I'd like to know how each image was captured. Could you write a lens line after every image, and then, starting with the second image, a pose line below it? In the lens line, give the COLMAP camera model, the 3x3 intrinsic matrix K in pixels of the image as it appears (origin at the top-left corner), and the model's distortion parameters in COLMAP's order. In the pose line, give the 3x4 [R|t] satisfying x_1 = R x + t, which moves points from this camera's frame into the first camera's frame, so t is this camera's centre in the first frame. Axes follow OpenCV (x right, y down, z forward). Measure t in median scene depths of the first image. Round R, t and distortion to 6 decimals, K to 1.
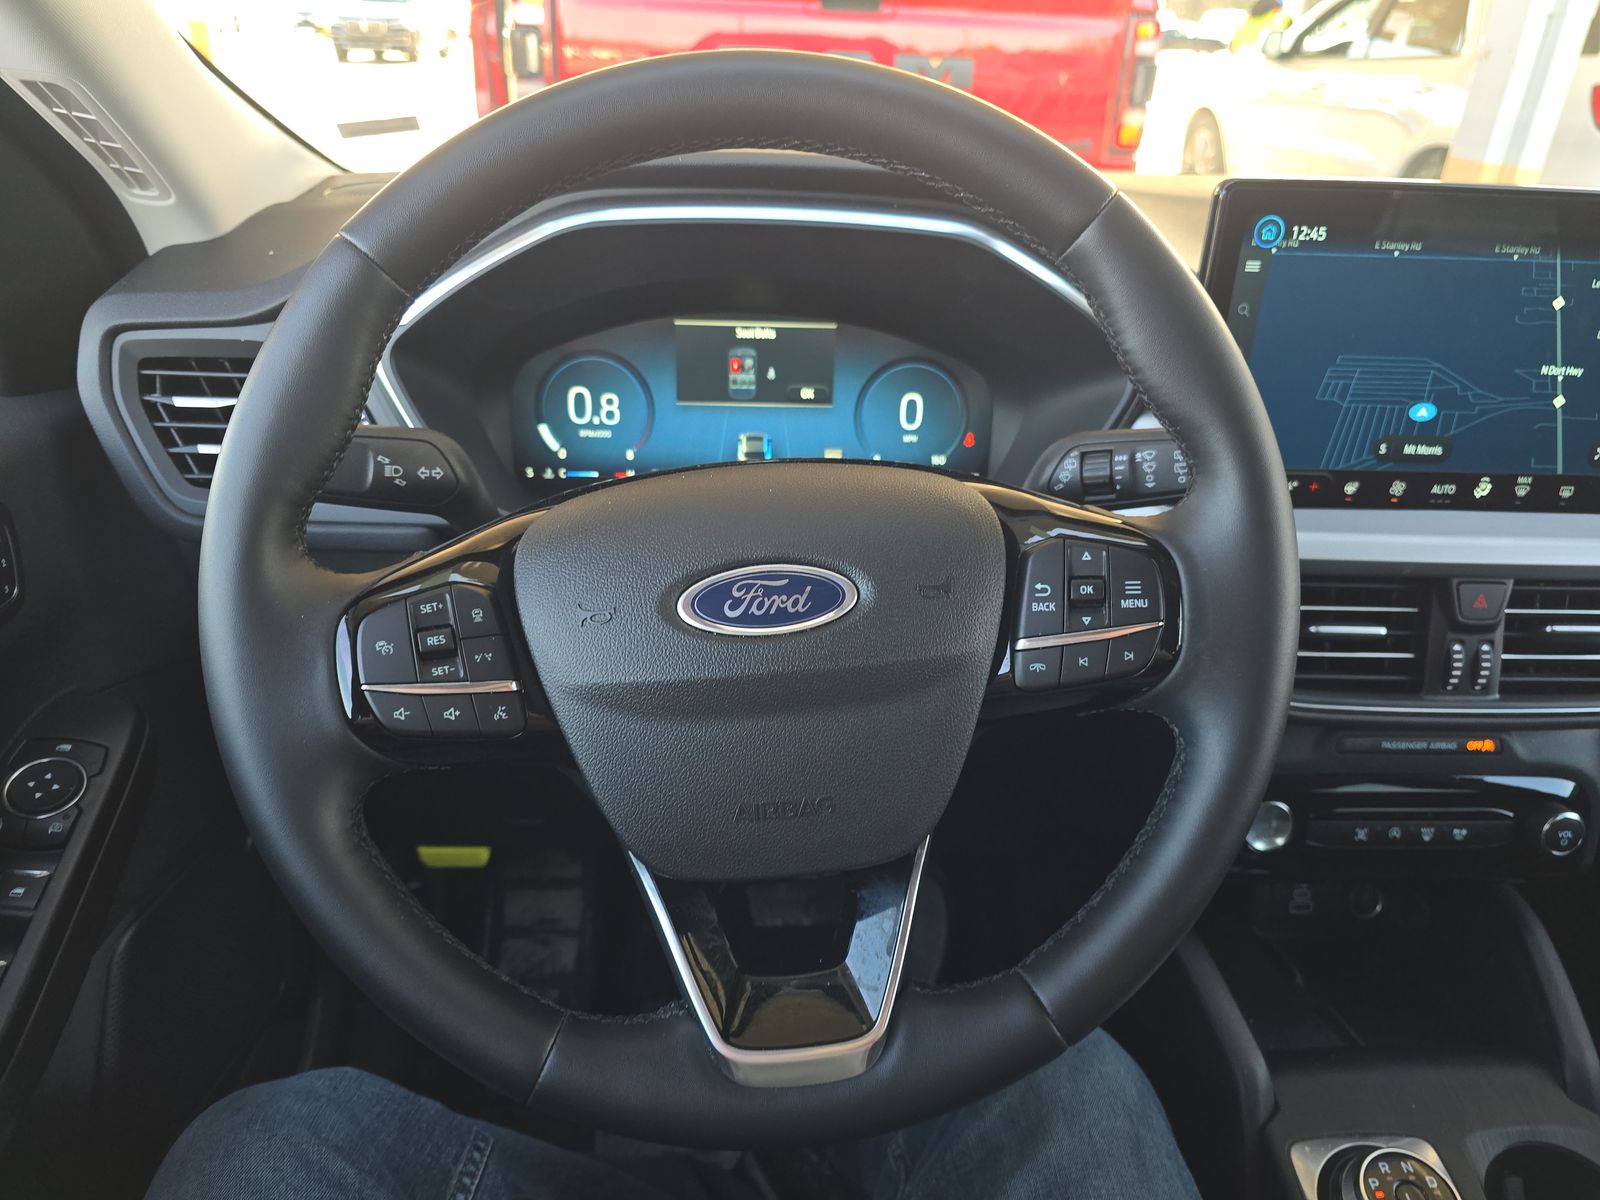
lens RADIAL K [[1075.1, 0, 783.1], [0, 1075.1, 615.7], [0, 0, 1]] dist [0.042671, -0.045361]
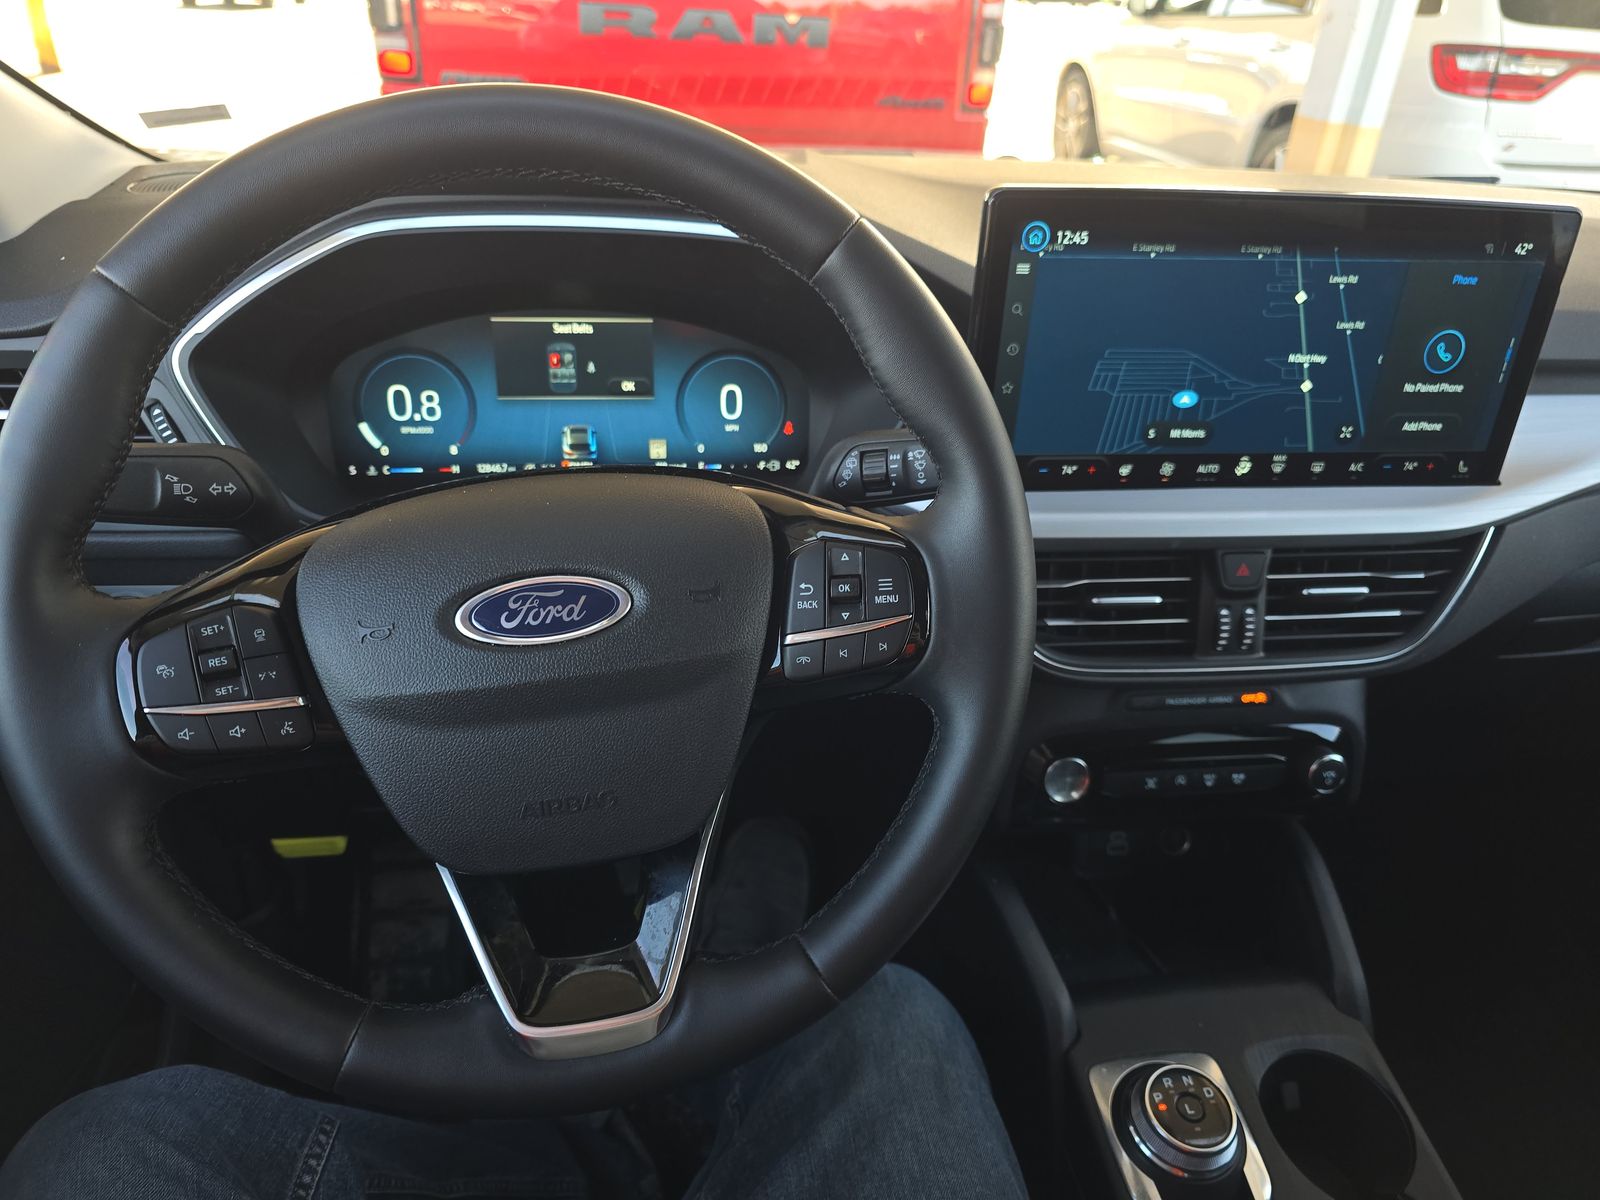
lens RADIAL K [[1075.1, 0, 787.6], [0, 1075.1, 612.6], [0, 0, 1]] dist [0.042671, -0.045361]
pose [[0.995420, -0.037770, 0.087818, 0.081993], [0.034299, 0.998582, 0.040710, -0.029340], [-0.089231, -0.037511, 0.995304, -0.050977]]
